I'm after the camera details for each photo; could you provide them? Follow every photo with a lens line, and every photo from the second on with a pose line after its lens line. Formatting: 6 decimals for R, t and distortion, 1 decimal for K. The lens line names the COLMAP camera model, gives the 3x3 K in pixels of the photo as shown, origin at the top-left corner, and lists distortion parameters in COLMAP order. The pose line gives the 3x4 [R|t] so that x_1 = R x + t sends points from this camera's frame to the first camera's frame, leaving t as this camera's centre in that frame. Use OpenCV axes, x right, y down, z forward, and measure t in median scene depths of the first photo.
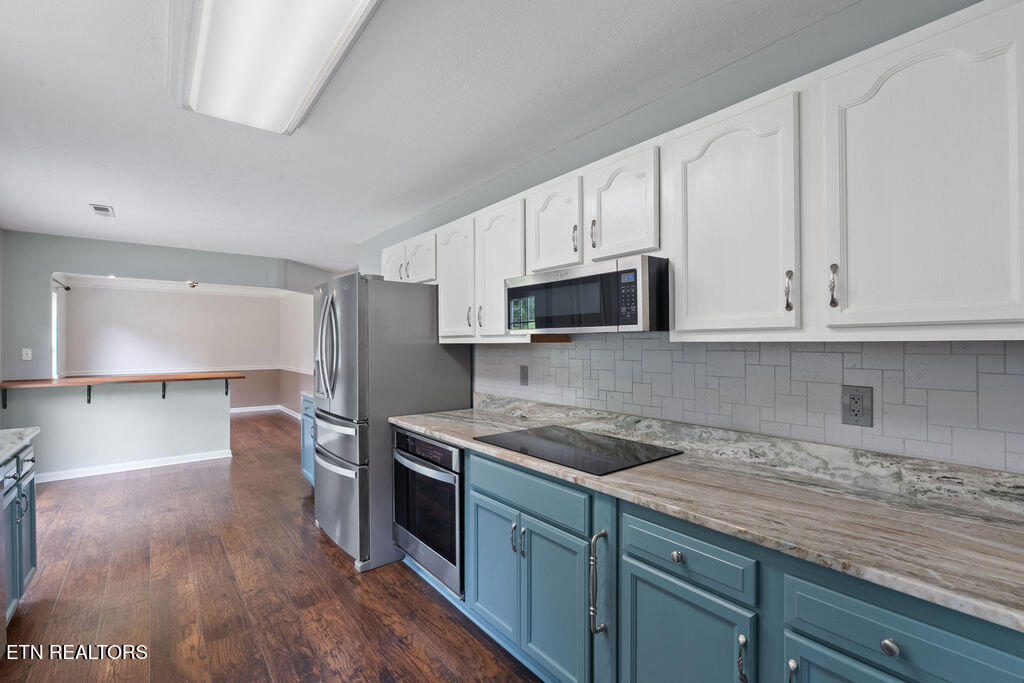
lens RADIAL K [[447.0, 0, 511.1], [0, 447.0, 341.1], [0, 0, 1]] dist [-0.007851, -0.000390]
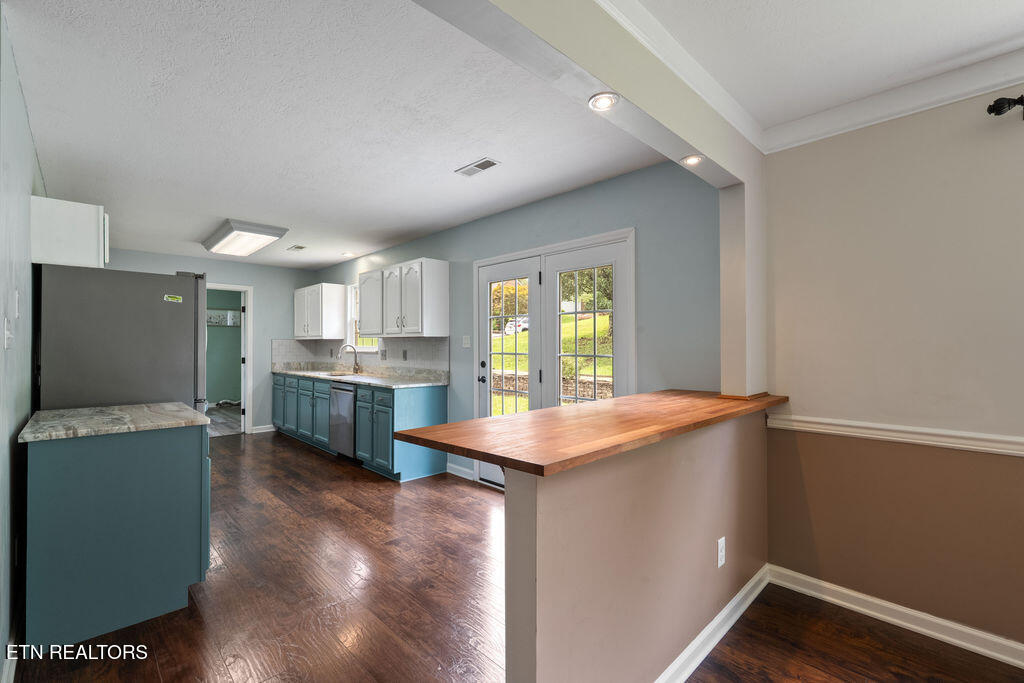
lens RADIAL K [[447.0, 0, 513.2], [0, 447.0, 344.3], [0, 0, 1]] dist [-0.007851, -0.000390]
pose [[-0.994344, 0.002740, -0.106169, -1.600597], [0.003162, 0.999988, -0.003811, 0.054817], [0.106158, -0.004125, -0.994341, 3.237780]]
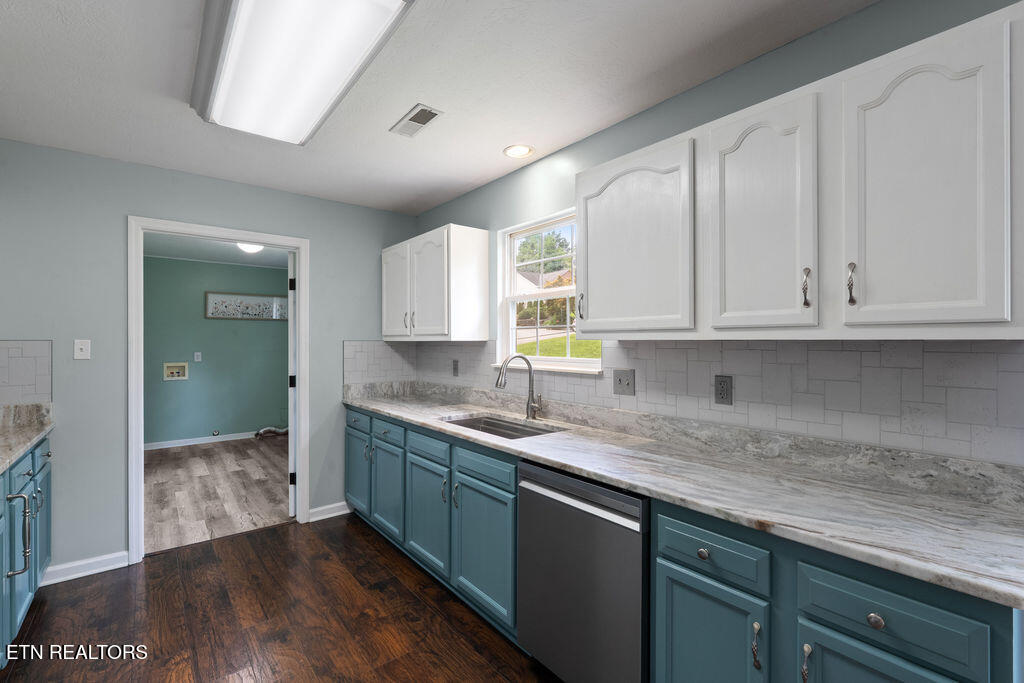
lens RADIAL K [[447.0, 0, 505.6], [0, 447.0, 341.2], [0, 0, 1]] dist [-0.007851, -0.000390]
pose [[-0.999982, 0.003626, -0.004880, -0.825982], [0.003637, 0.999991, -0.002322, 0.009176], [0.004872, -0.002340, -0.999985, 1.572234]]
